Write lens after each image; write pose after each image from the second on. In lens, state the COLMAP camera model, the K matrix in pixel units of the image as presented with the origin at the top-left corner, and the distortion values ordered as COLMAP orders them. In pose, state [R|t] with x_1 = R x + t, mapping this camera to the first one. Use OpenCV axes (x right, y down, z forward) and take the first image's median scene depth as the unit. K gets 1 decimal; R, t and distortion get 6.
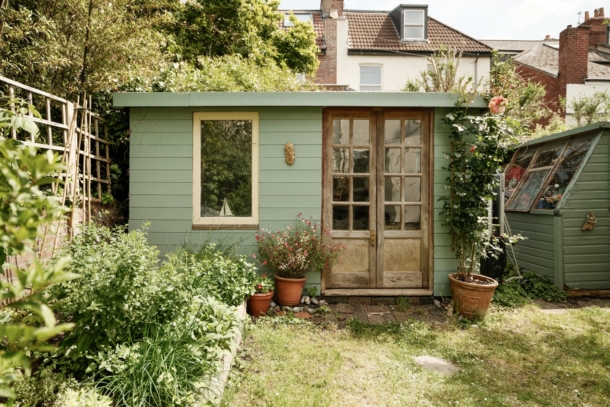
lens RADIAL K [[375.5, 0, 305.0], [0, 375.5, 203.5], [0, 0, 1]] dist [-0.000591, -0.000175]
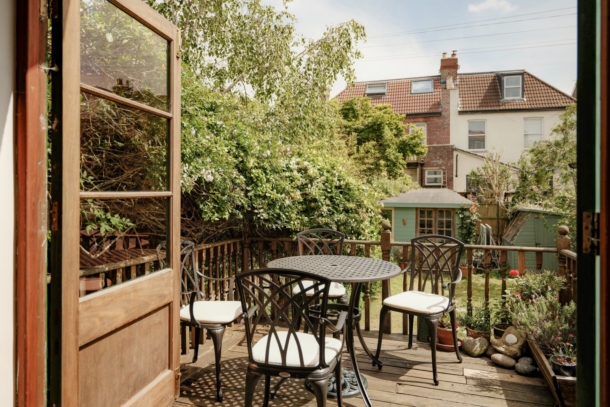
lens RADIAL K [[415.8, 0, 307.5], [0, 415.8, 191.0], [0, 0, 1]] dist [-0.002088, 0.000069]
pose [[0.948703, 0.001587, -0.316165, 0.271250], [-0.008902, 0.999725, -0.021694, -0.294149], [0.316044, 0.023396, 0.948456, -2.387418]]
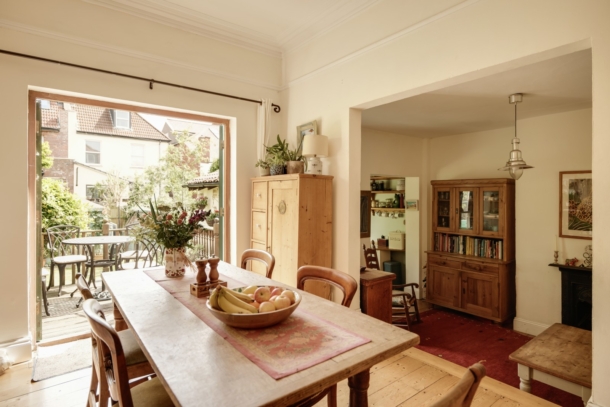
lens RADIAL K [[335.6, 0, 306.6], [0, 335.6, 197.1], [0, 0, 1]] dist [0.000344, 0.000264]
pose [[0.784364, -0.005024, 0.620281, -0.033852], [0.017814, 0.999737, -0.014429, -0.298857], [-0.620045, 0.022367, 0.784247, -2.978930]]
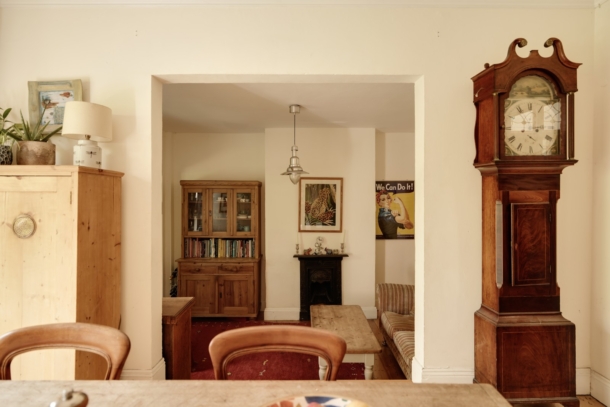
lens RADIAL K [[335.6, 0, 306.6], [0, 335.6, 197.1], [0, 0, 1]] dist [0.000344, 0.000264]
pose [[-0.005271, -0.013065, 0.999901, -0.016181], [0.024365, 0.999616, 0.013190, -0.319733], [-0.999689, 0.024432, -0.004951, -2.690848]]
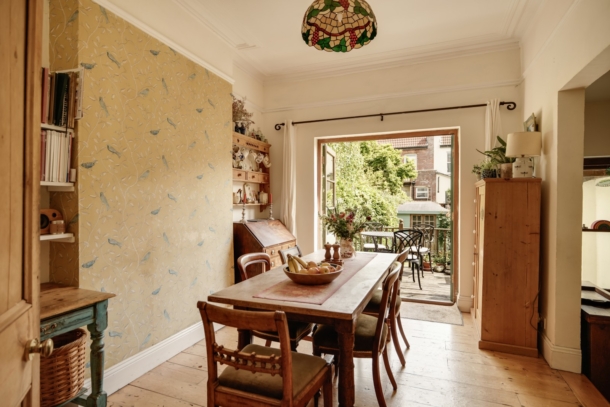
lens RADIAL K [[327.6, 0, 305.0], [0, 327.6, 203.5], [0, 0, 1]] dist [0.000439, -0.000033]
pose [[0.932230, -0.001129, -0.361865, 0.293776], [-0.005273, 0.999847, -0.016705, -0.295765], [0.361828, 0.017481, 0.932081, -3.156958]]
